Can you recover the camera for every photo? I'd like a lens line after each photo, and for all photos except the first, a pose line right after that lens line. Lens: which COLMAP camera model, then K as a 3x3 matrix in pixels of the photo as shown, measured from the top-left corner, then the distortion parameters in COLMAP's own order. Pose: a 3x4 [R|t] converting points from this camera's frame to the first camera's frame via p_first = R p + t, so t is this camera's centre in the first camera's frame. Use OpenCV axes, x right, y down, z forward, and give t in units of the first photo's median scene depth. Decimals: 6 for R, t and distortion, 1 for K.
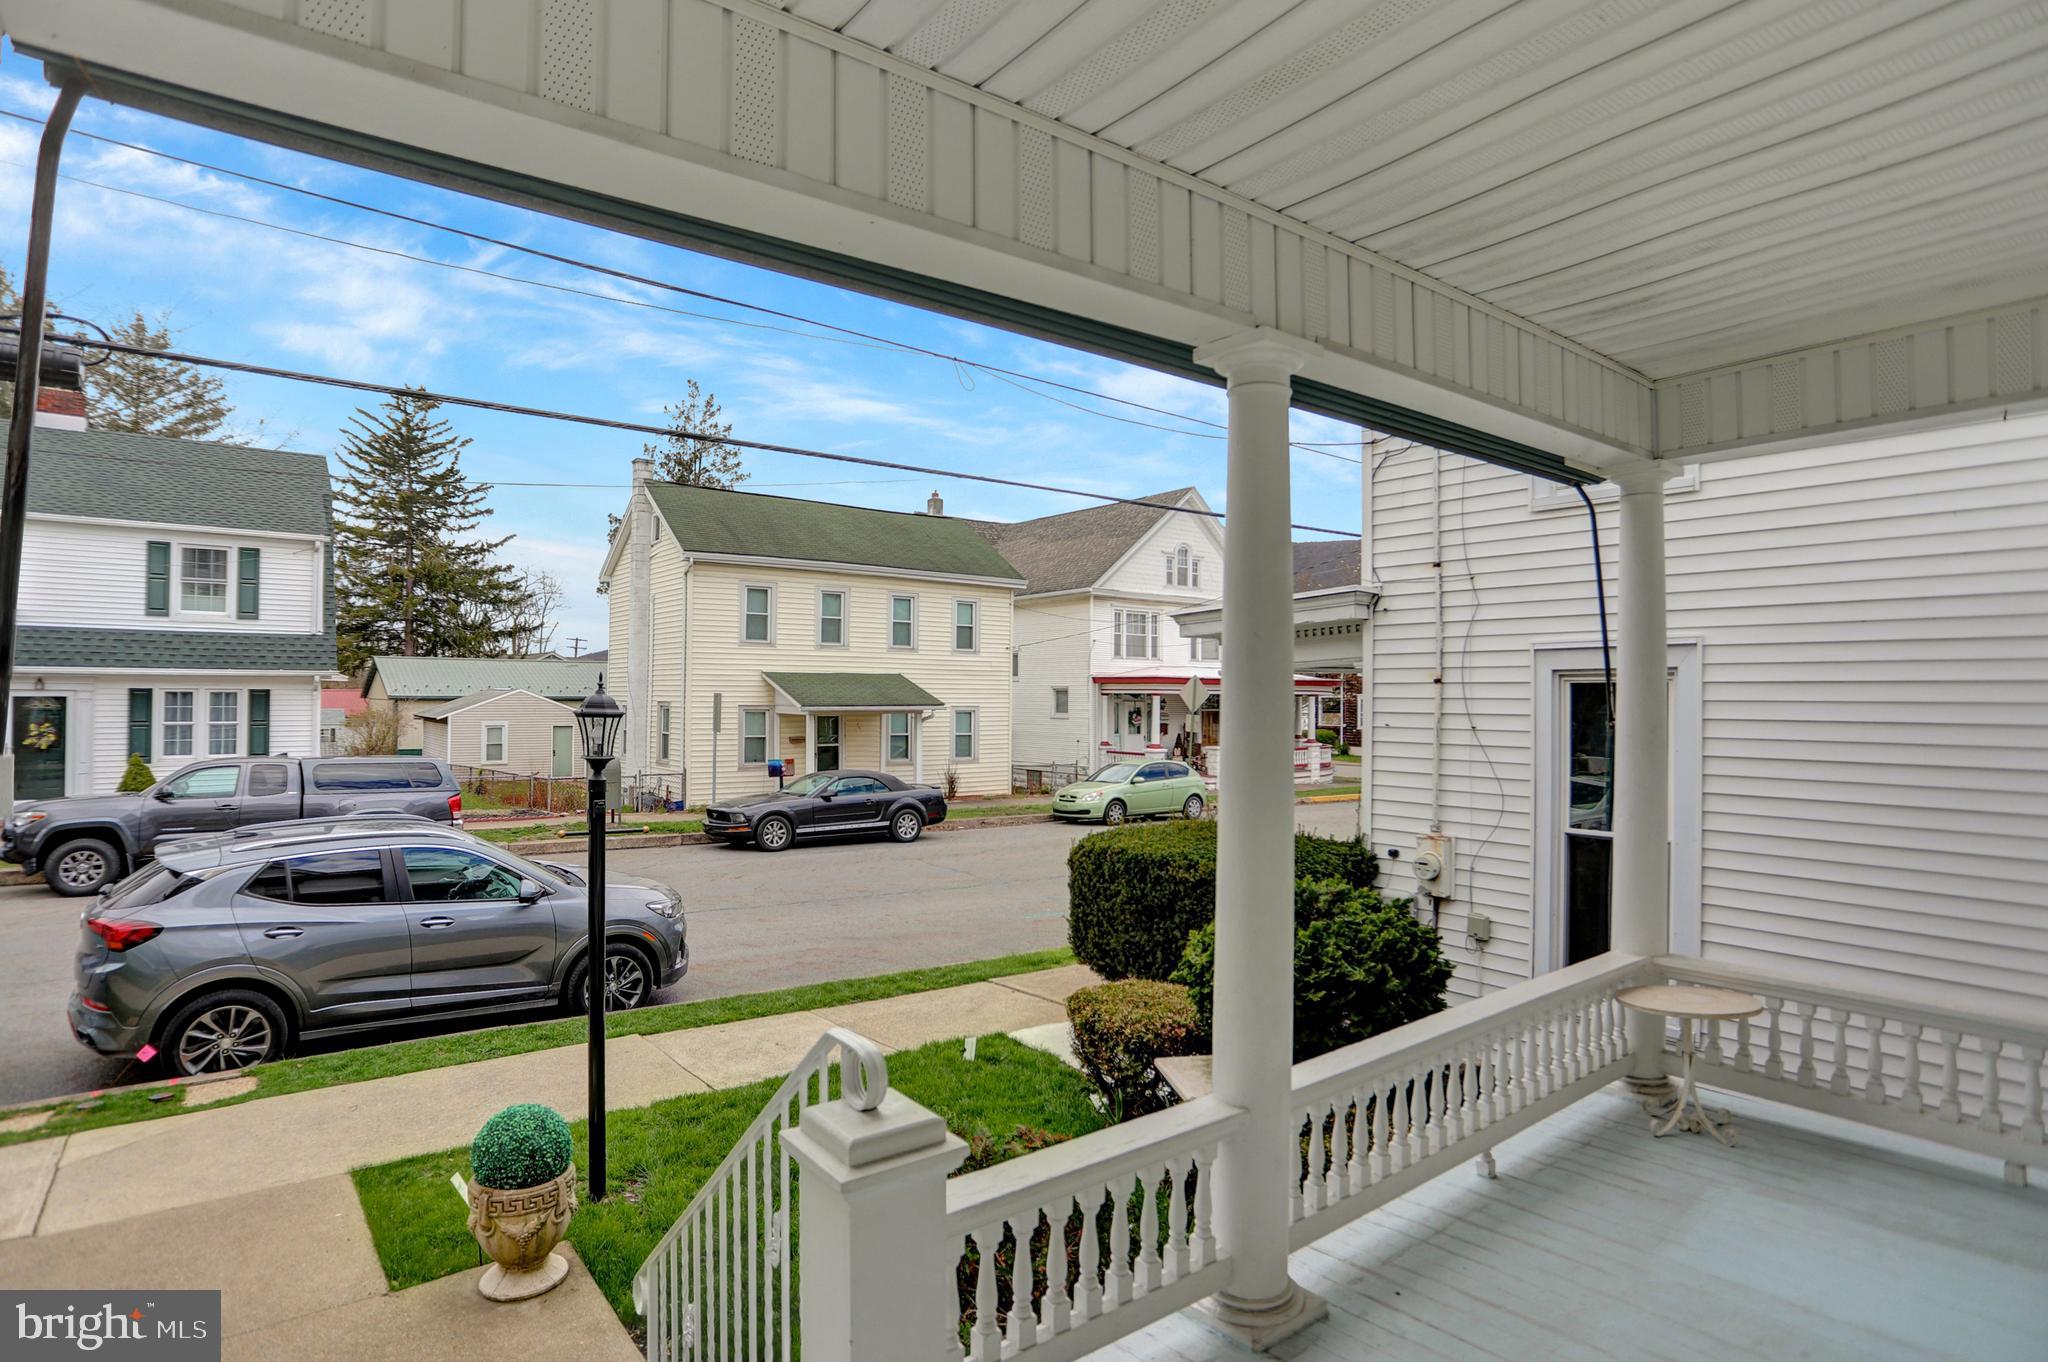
lens RADIAL K [[1057.5, 0, 1019.4], [0, 1057.5, 681.8], [0, 0, 1]] dist [-0.005545, 0.000690]
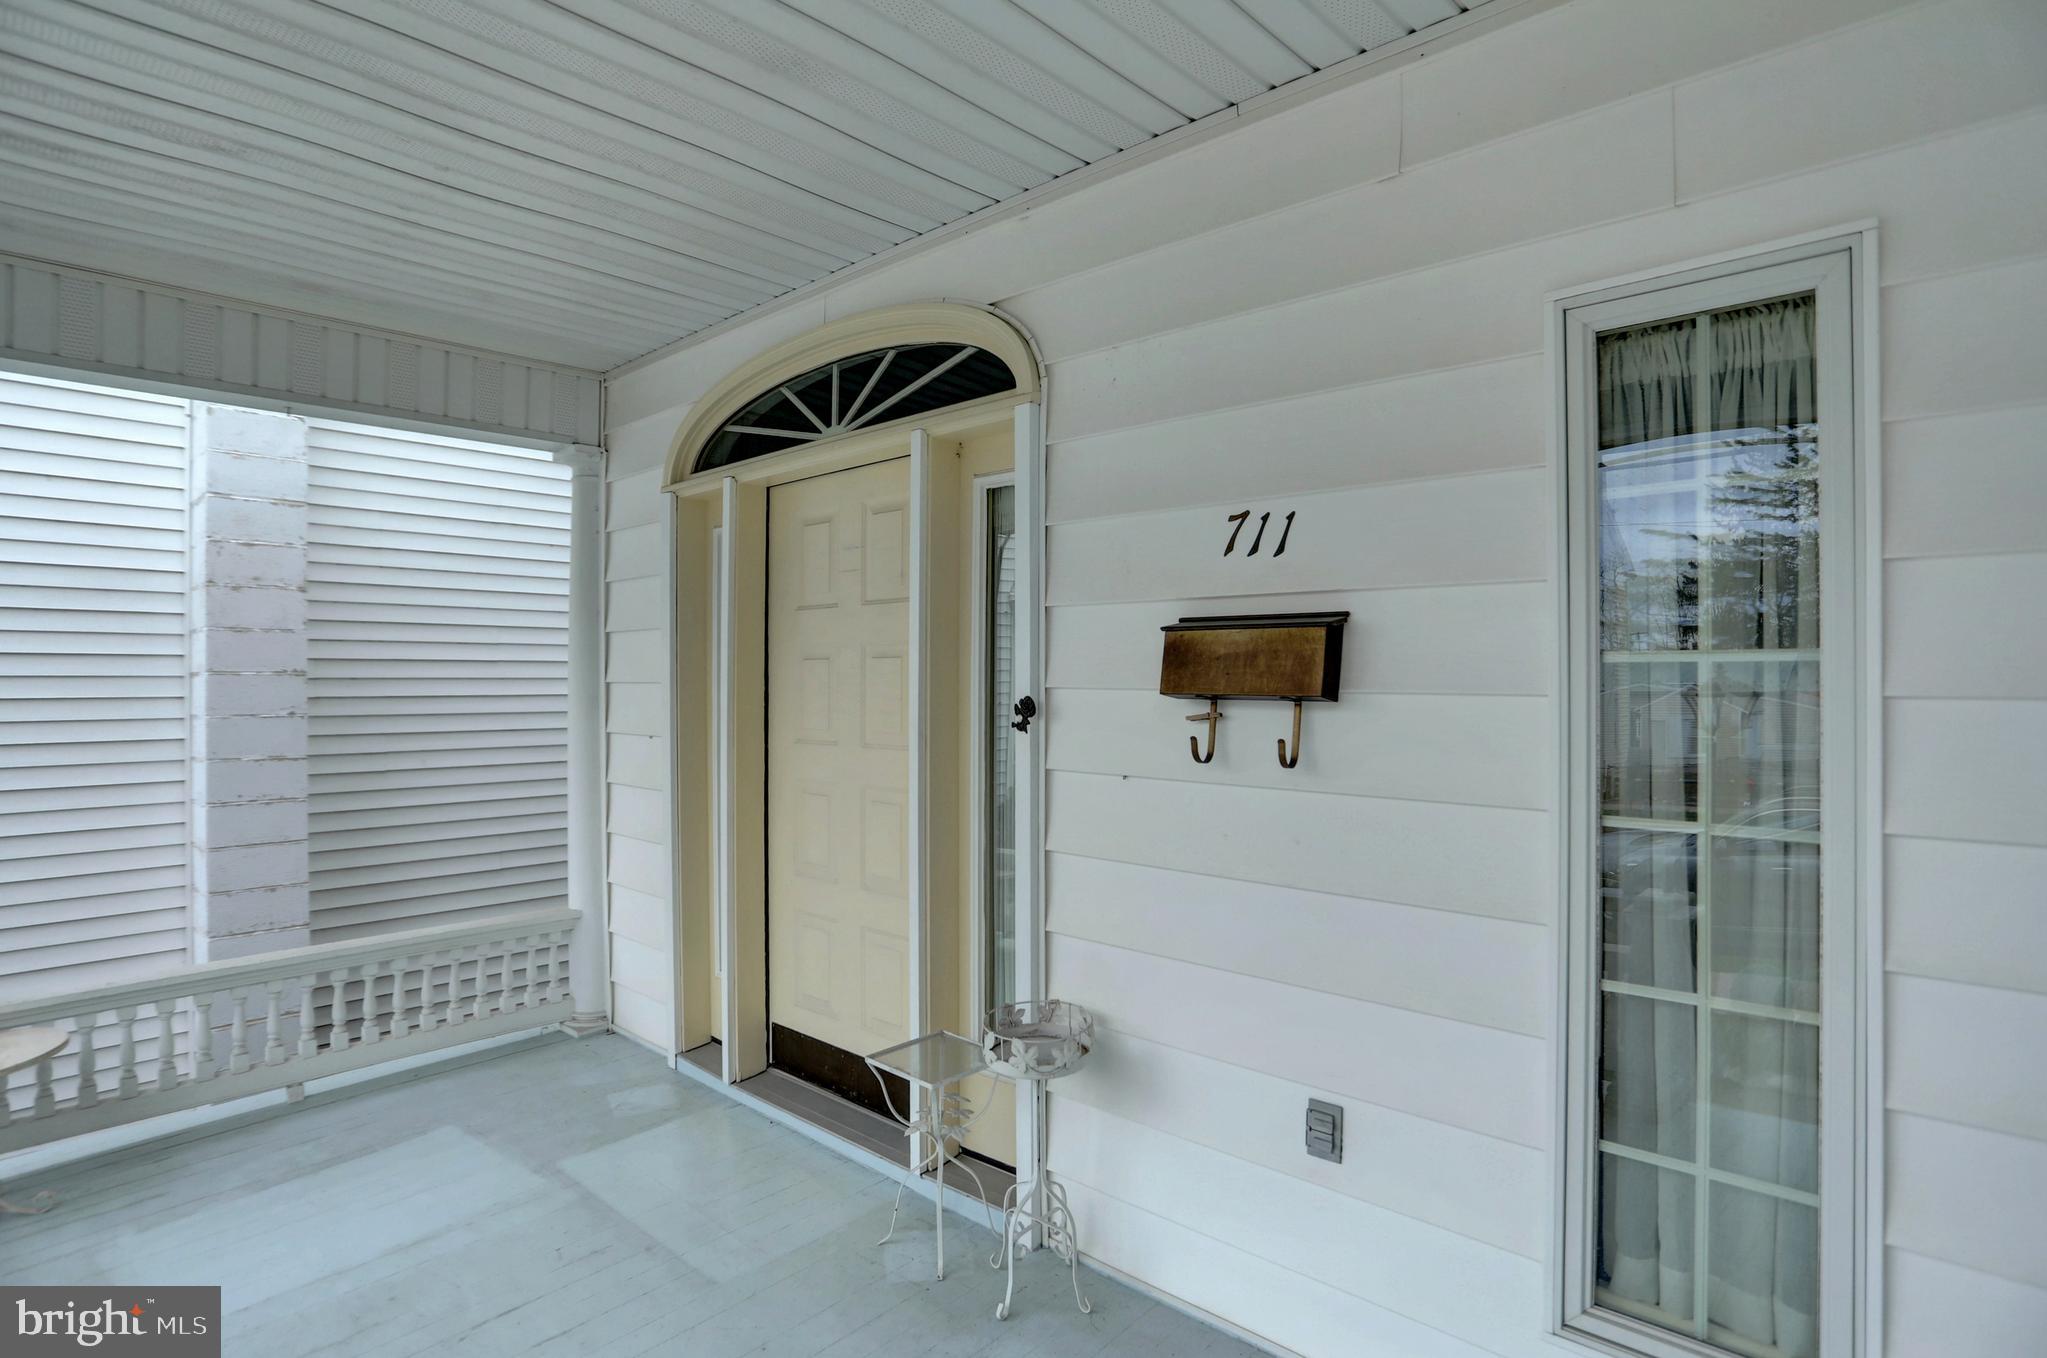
lens RADIAL K [[1057.0, 0, 1010.4], [0, 1057.0, 681.3], [0, 0, 1]] dist [-0.005545, 0.000690]
pose [[-0.144445, -0.007218, 0.989487, -0.260693], [-0.009871, 0.999934, 0.005853, 0.015231], [-0.989464, -0.008922, -0.144507, 0.402006]]
